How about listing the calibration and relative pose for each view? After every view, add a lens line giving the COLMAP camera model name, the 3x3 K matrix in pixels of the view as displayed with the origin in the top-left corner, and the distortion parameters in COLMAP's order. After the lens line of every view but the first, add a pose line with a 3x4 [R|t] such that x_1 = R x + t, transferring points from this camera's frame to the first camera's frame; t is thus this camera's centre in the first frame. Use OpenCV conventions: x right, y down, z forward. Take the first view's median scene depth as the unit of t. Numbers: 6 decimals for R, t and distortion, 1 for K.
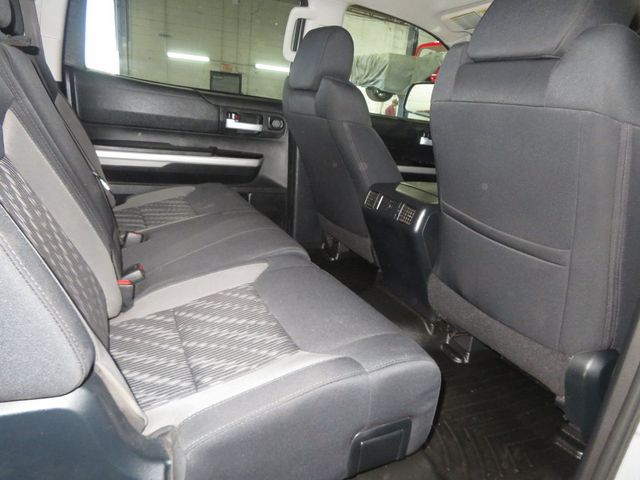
lens RADIAL K [[462.6, 0, 320.0], [0, 462.6, 240.0], [0, 0, 1]] dist [-0.011189, 0.019739]
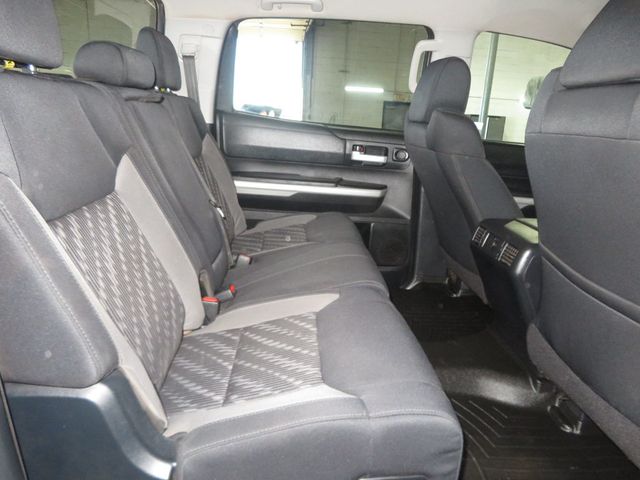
lens RADIAL K [[462.6, 0, 320.0], [0, 462.6, 240.0], [0, 0, 1]] dist [-0.011189, 0.019739]
pose [[0.931186, 0.052218, -0.360786, 0.141439], [-0.072010, 0.996535, -0.041626, -0.016277], [0.357362, 0.064742, 0.931719, 0.014159]]
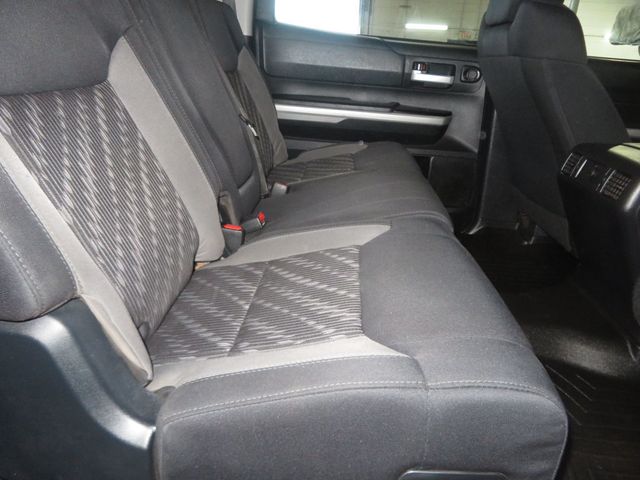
lens RADIAL K [[462.6, 0, 320.0], [0, 462.6, 240.0], [0, 0, 1]] dist [-0.011189, 0.019739]
pose [[0.882898, 0.122922, -0.453190, 0.100934], [-0.100939, 0.992248, 0.072488, 0.018780], [0.458587, -0.018255, 0.888462, 0.146531]]
